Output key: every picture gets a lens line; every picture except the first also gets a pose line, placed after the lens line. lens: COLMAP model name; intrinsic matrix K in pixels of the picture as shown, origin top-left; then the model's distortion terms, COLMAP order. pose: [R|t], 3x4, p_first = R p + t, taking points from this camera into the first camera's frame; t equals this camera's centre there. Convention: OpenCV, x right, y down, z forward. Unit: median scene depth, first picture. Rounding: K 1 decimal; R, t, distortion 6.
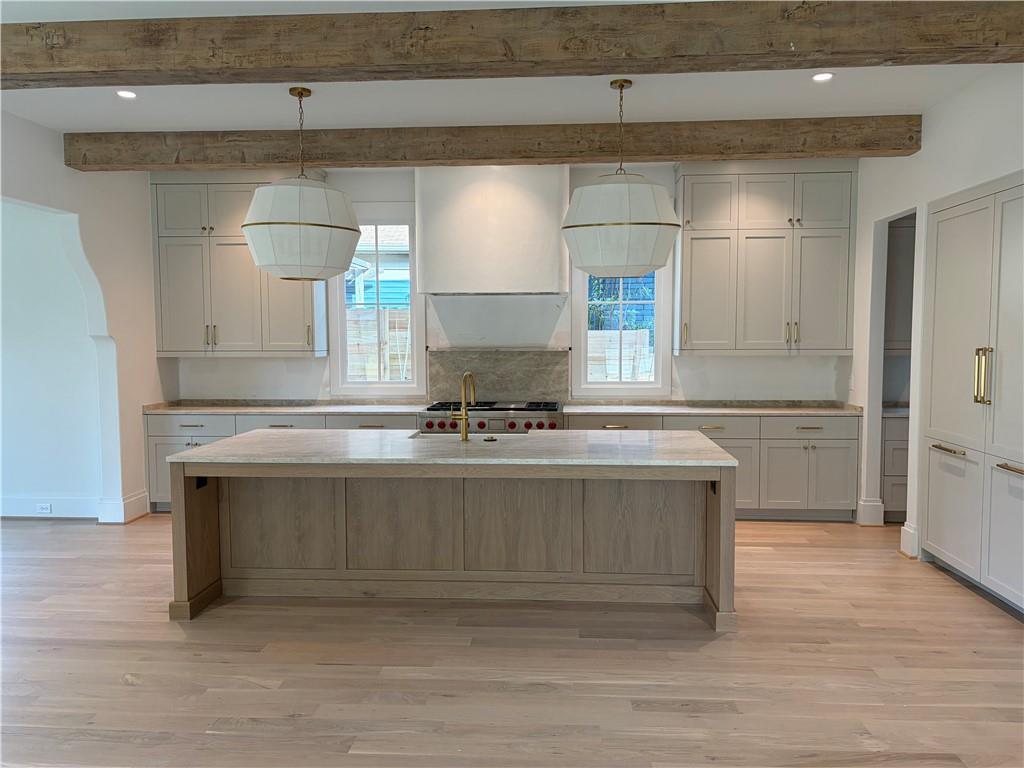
lens RADIAL K [[775.7, 0, 515.5], [0, 775.7, 385.8], [0, 0, 1]] dist [0.023766, -0.026231]
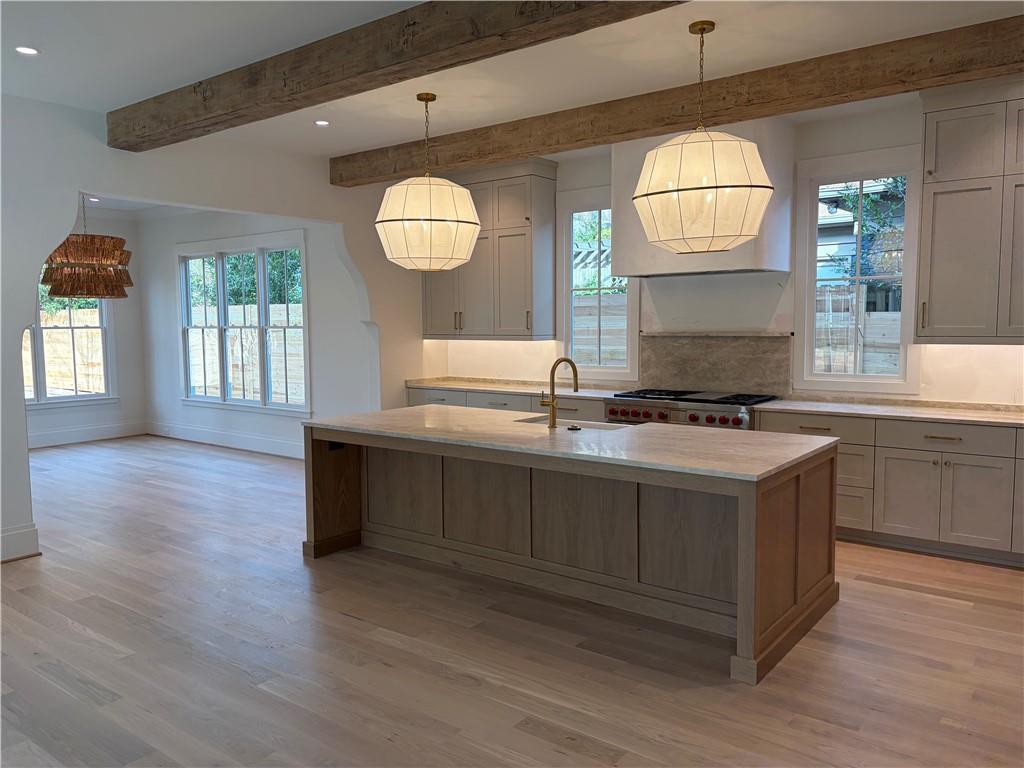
lens RADIAL K [[775.7, 0, 512.6], [0, 775.7, 383.7], [0, 0, 1]] dist [0.023766, -0.026231]
pose [[0.828106, 0.042355, -0.558969, 0.390207], [-0.031762, 0.999085, 0.028649, -0.010193], [0.559671, -0.005971, 0.828693, 0.140949]]
